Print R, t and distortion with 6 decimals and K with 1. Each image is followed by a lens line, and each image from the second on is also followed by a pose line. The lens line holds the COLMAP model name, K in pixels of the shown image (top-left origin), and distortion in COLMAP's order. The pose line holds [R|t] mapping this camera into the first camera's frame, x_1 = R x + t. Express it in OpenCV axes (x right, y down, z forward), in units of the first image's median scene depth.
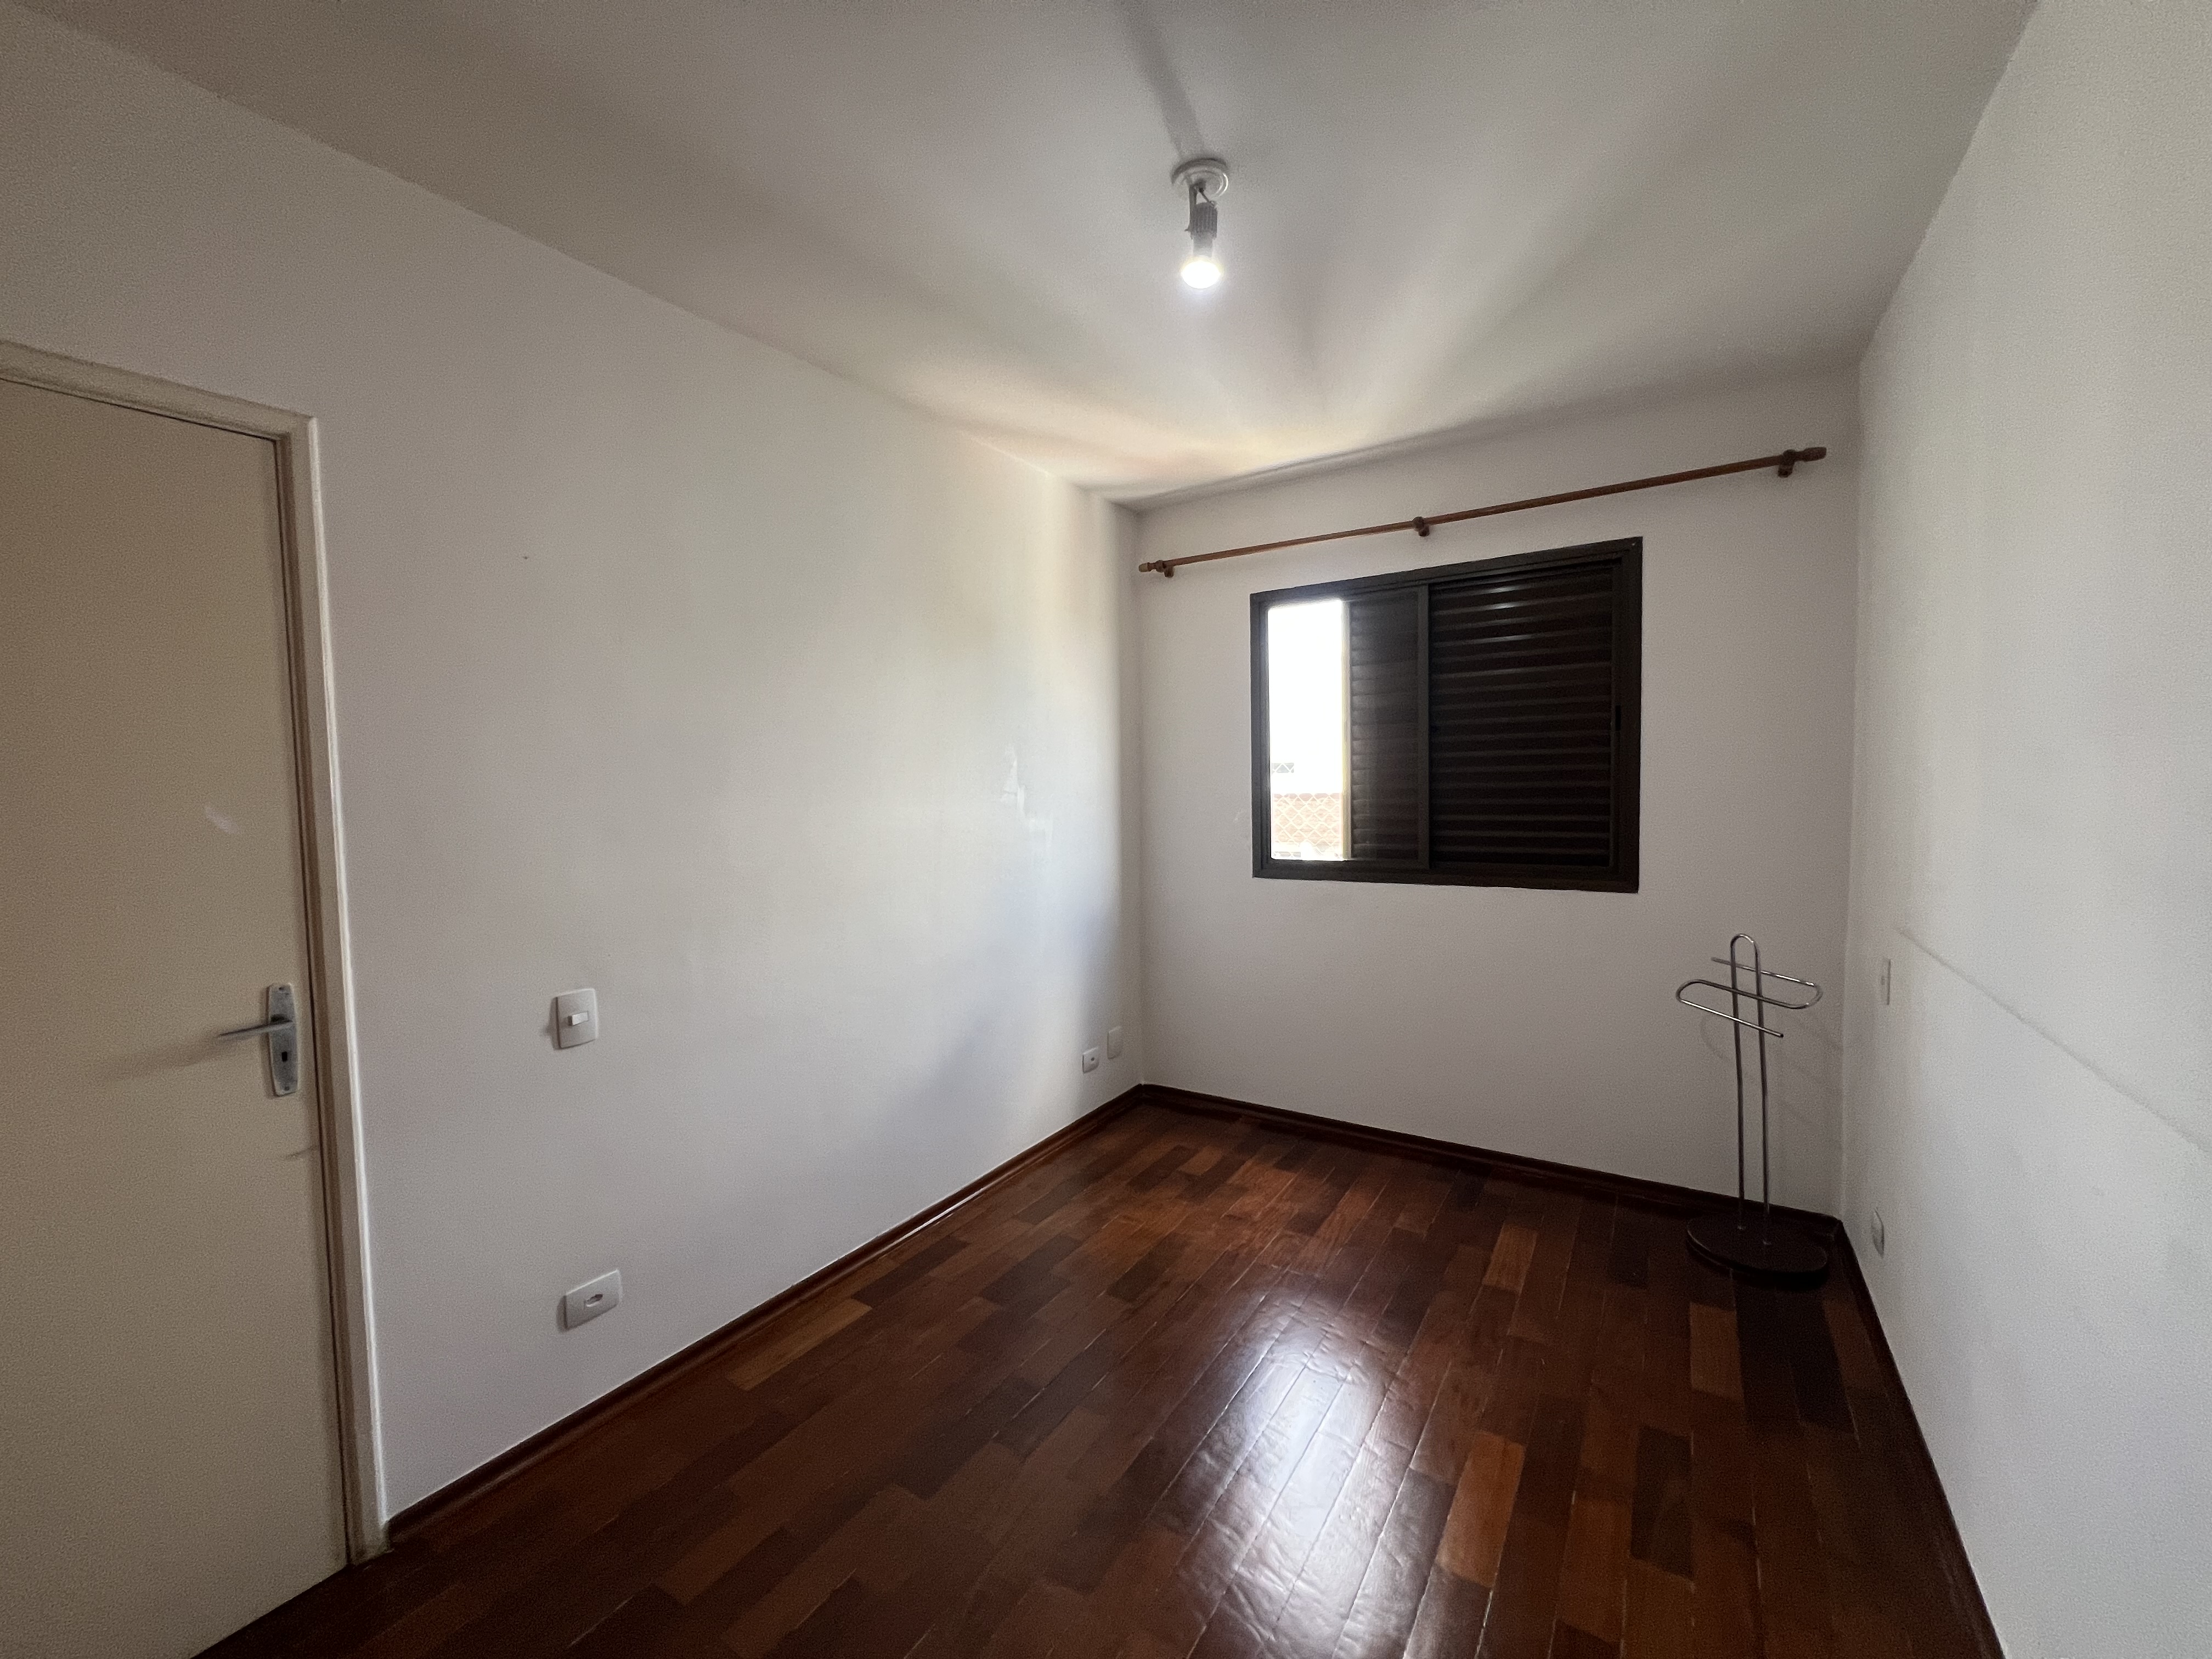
lens RADIAL K [[884.5, 0, 1105.1], [0, 884.5, 824.2], [0, 0, 1]] dist [-0.003225, 0.000642]
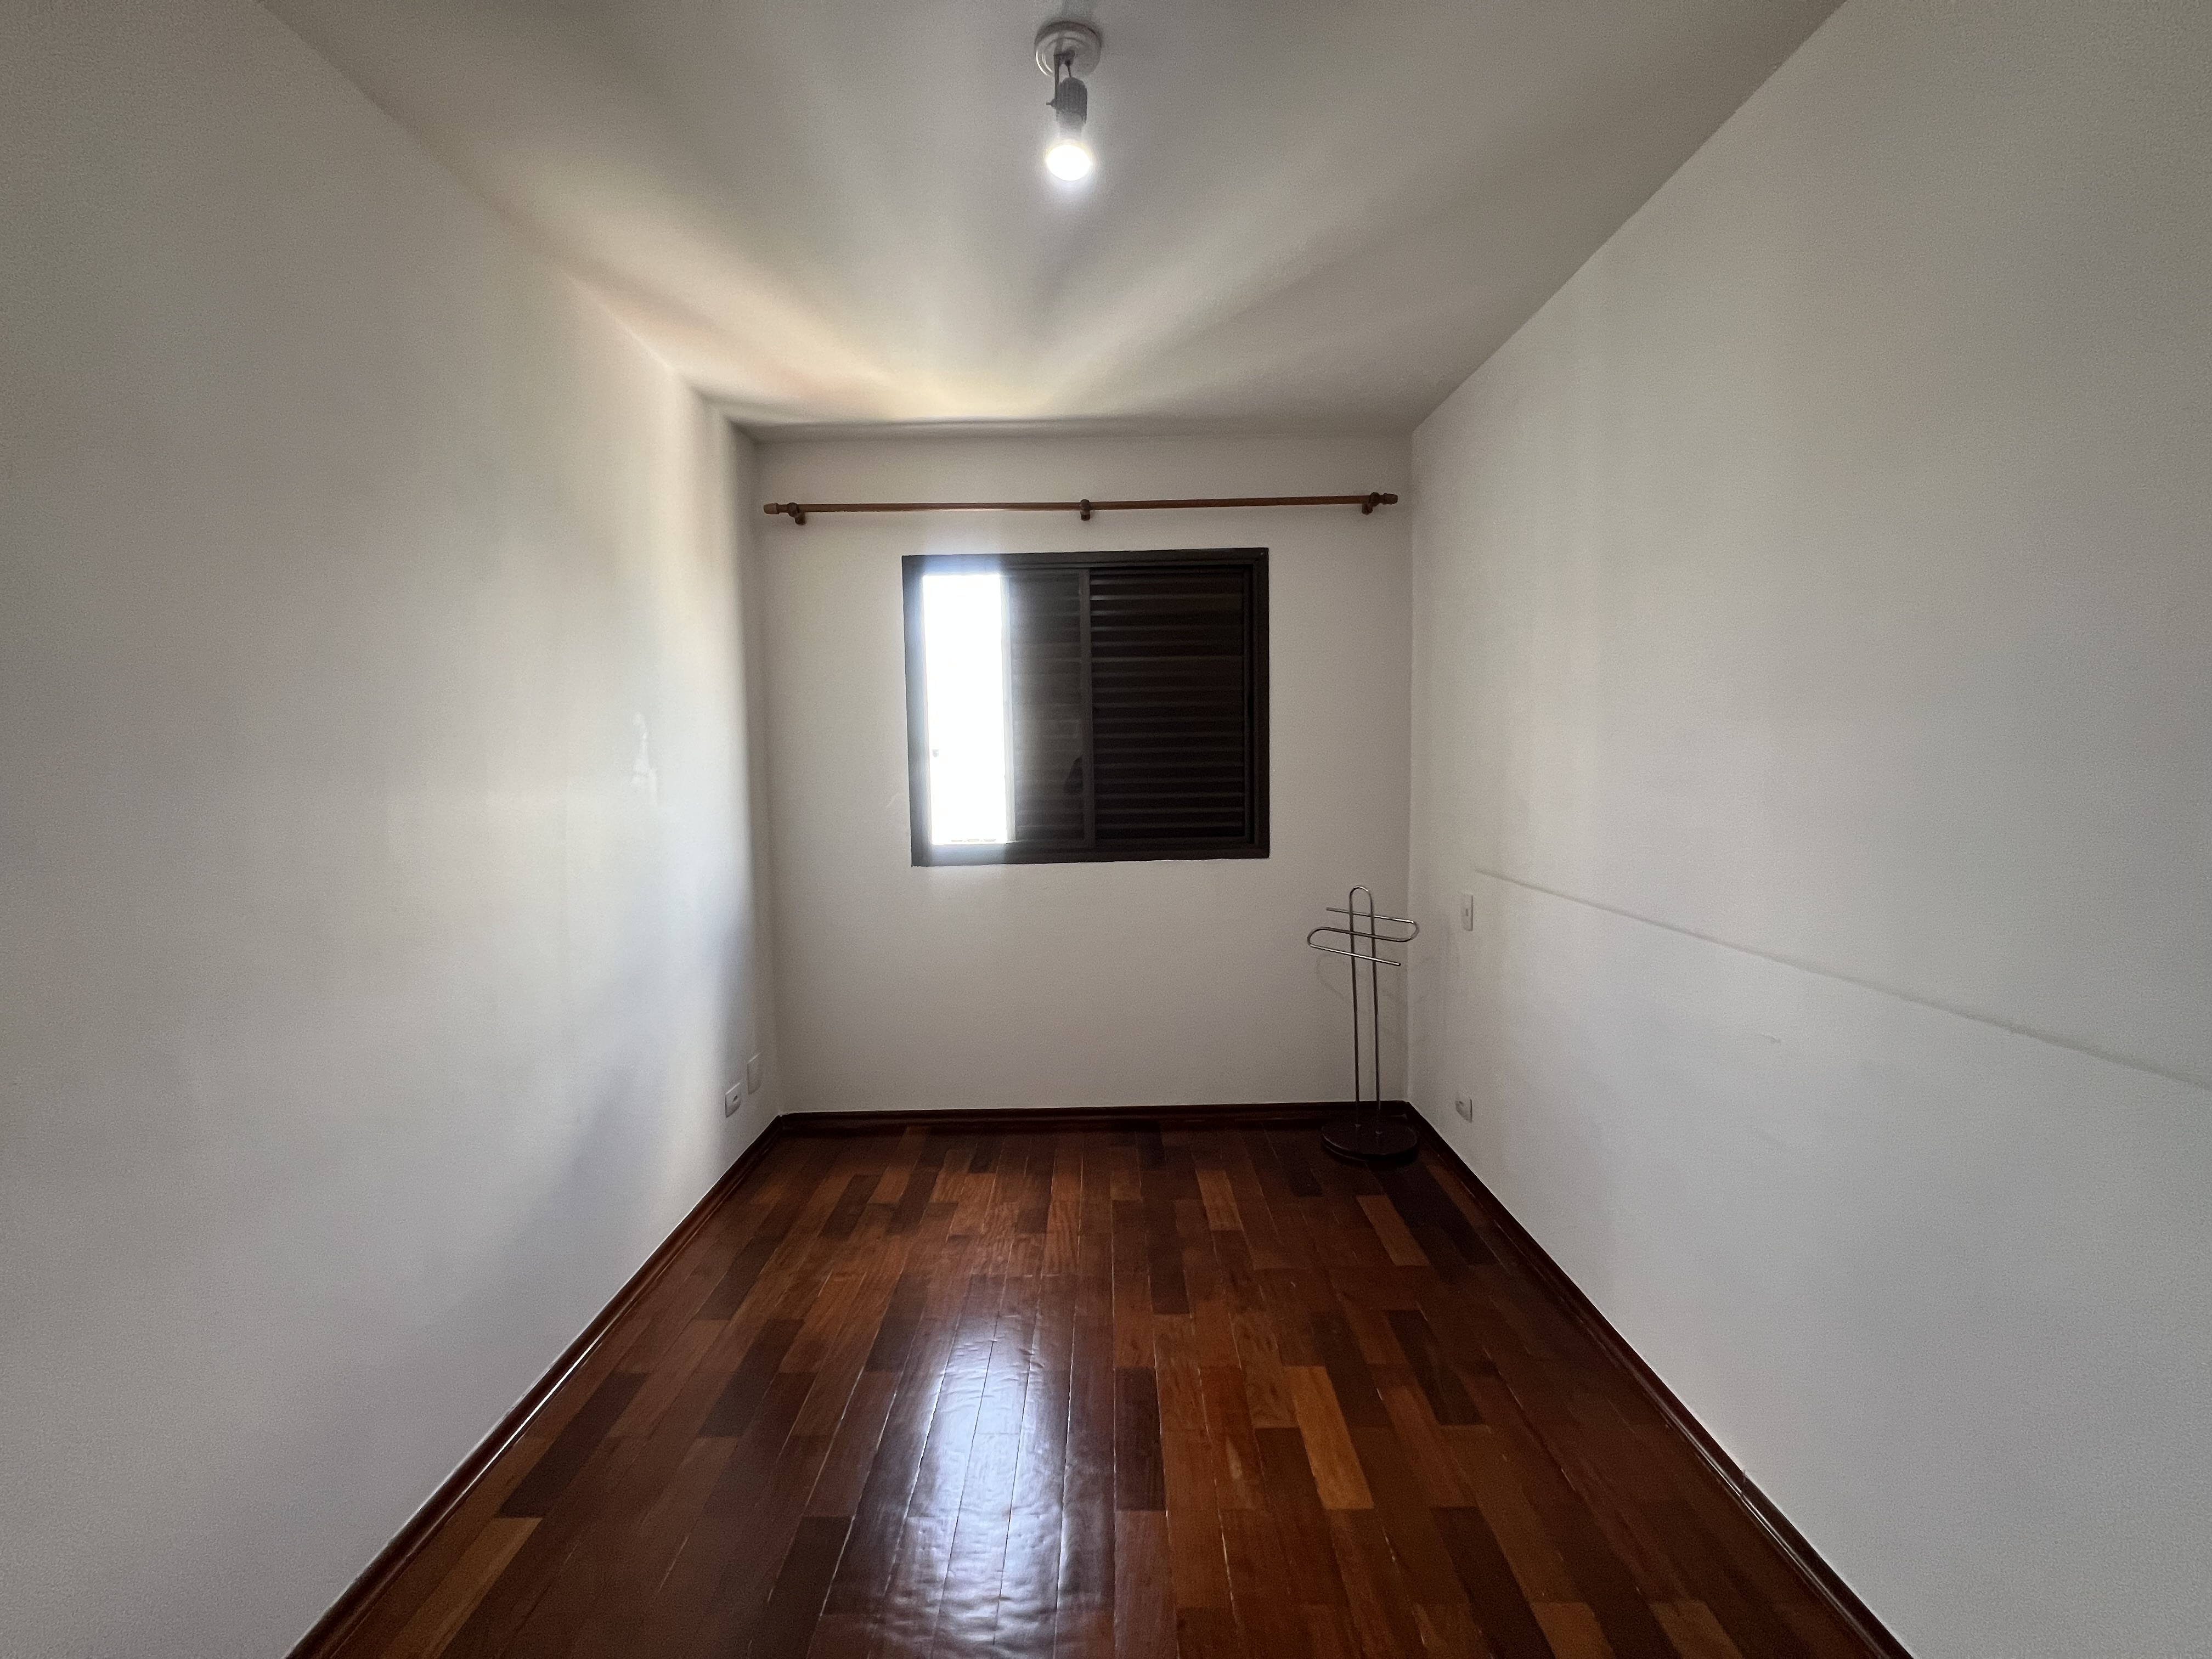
lens RADIAL K [[884.5, 0, 1105.1], [0, 884.5, 824.2], [0, 0, 1]] dist [-0.003225, 0.000642]
pose [[0.836749, -0.035383, 0.546442, -0.200702], [0.028374, 0.999371, 0.021263, 0.002922], [-0.546851, -0.002287, 0.837227, 0.145784]]
